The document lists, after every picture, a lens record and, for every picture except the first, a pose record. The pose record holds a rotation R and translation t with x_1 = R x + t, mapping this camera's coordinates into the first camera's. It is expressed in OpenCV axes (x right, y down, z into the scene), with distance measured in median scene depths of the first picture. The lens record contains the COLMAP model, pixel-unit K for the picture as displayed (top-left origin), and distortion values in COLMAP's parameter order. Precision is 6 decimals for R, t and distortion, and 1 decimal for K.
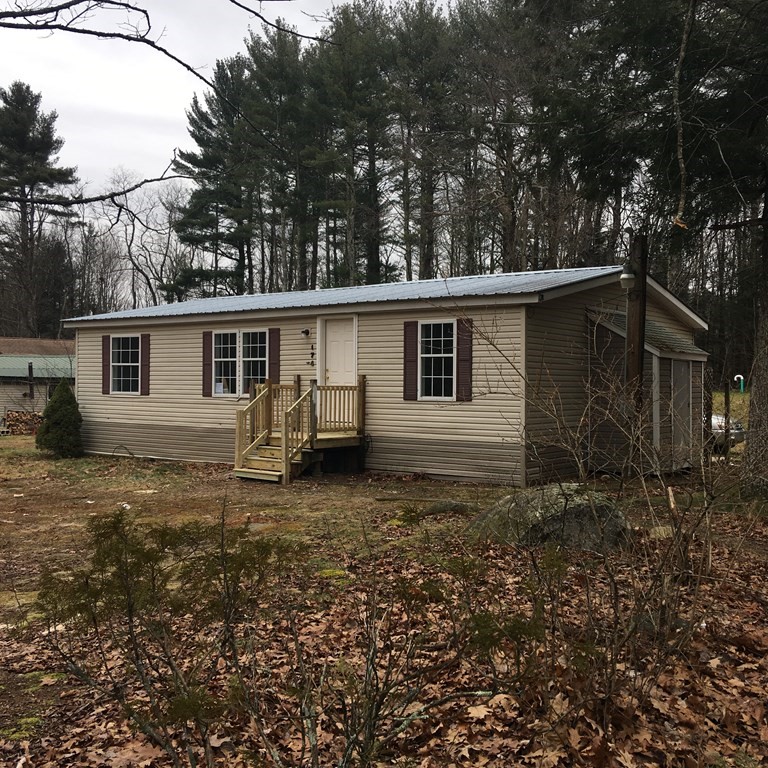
lens RADIAL K [[857.7, 0, 384.0], [0, 857.7, 384.0], [0, 0, 1]] dist [0.069104, 0.016330]
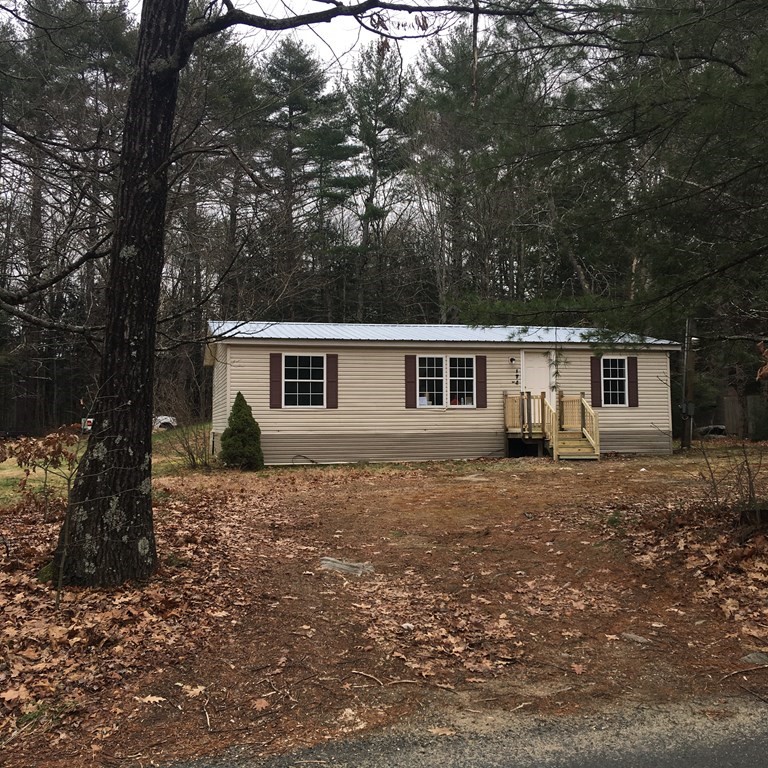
lens RADIAL K [[857.7, 0, 384.0], [0, 857.7, 384.0], [0, 0, 1]] dist [0.069104, 0.016330]
pose [[0.634507, 0.014959, 0.772772, -1.223813], [0.009599, 0.999583, -0.027231, 0.013776], [-0.772857, 0.024696, 0.634099, 0.260801]]
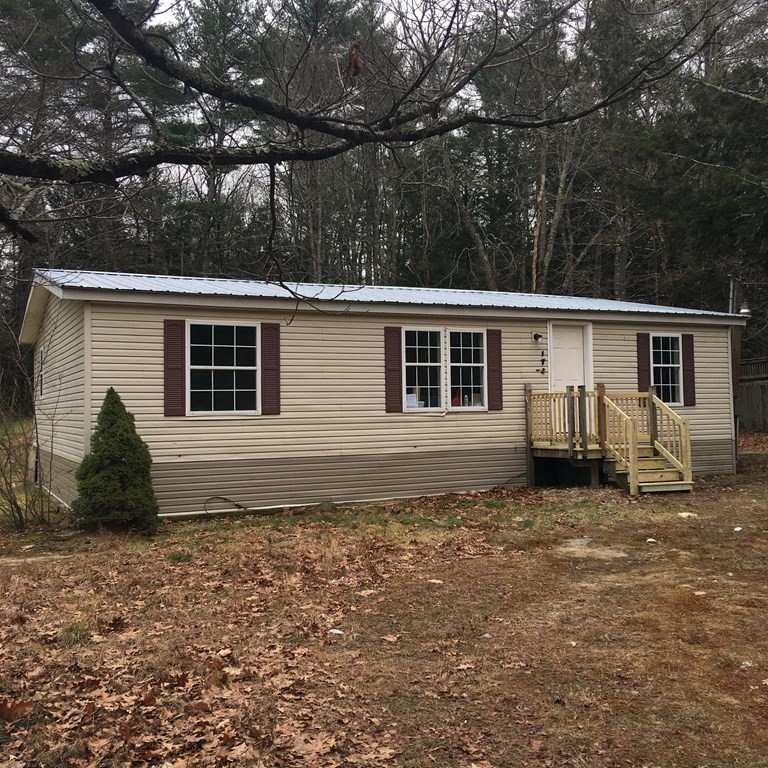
lens RADIAL K [[857.7, 0, 384.0], [0, 857.7, 384.0], [0, 0, 1]] dist [0.069104, 0.016330]
pose [[0.451867, 0.001427, 0.892084, -0.923425], [0.014629, 0.999852, -0.009010, -0.003822], [-0.891966, 0.017122, 0.451779, 0.688966]]
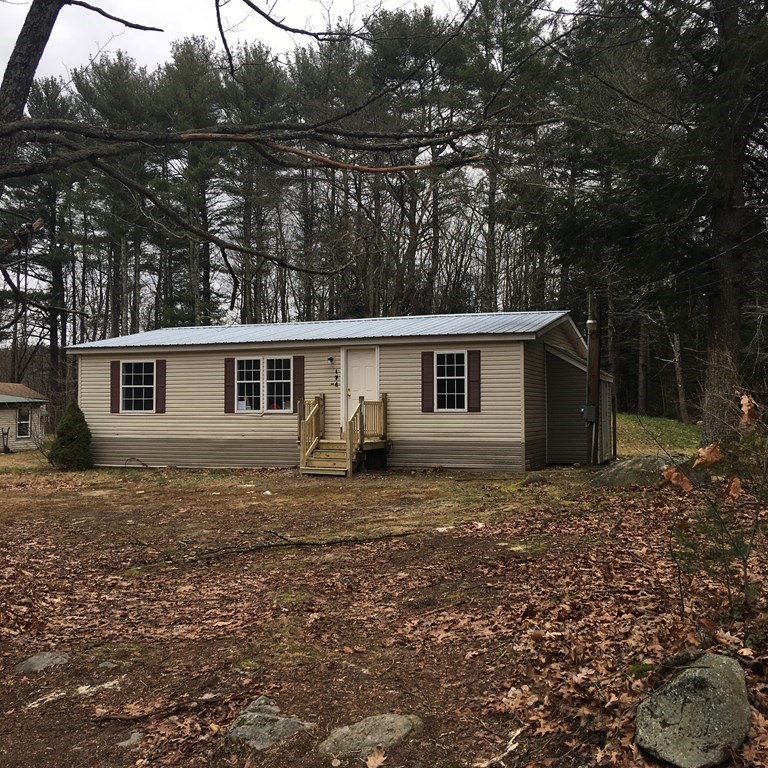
lens RADIAL K [[857.7, 0, 384.0], [0, 857.7, 384.0], [0, 0, 1]] dist [0.069104, 0.016330]
pose [[0.965004, -0.001975, 0.262230, -0.322895], [0.009724, 0.999553, -0.028256, 0.010790], [-0.262057, 0.029817, 0.964592, -0.210151]]
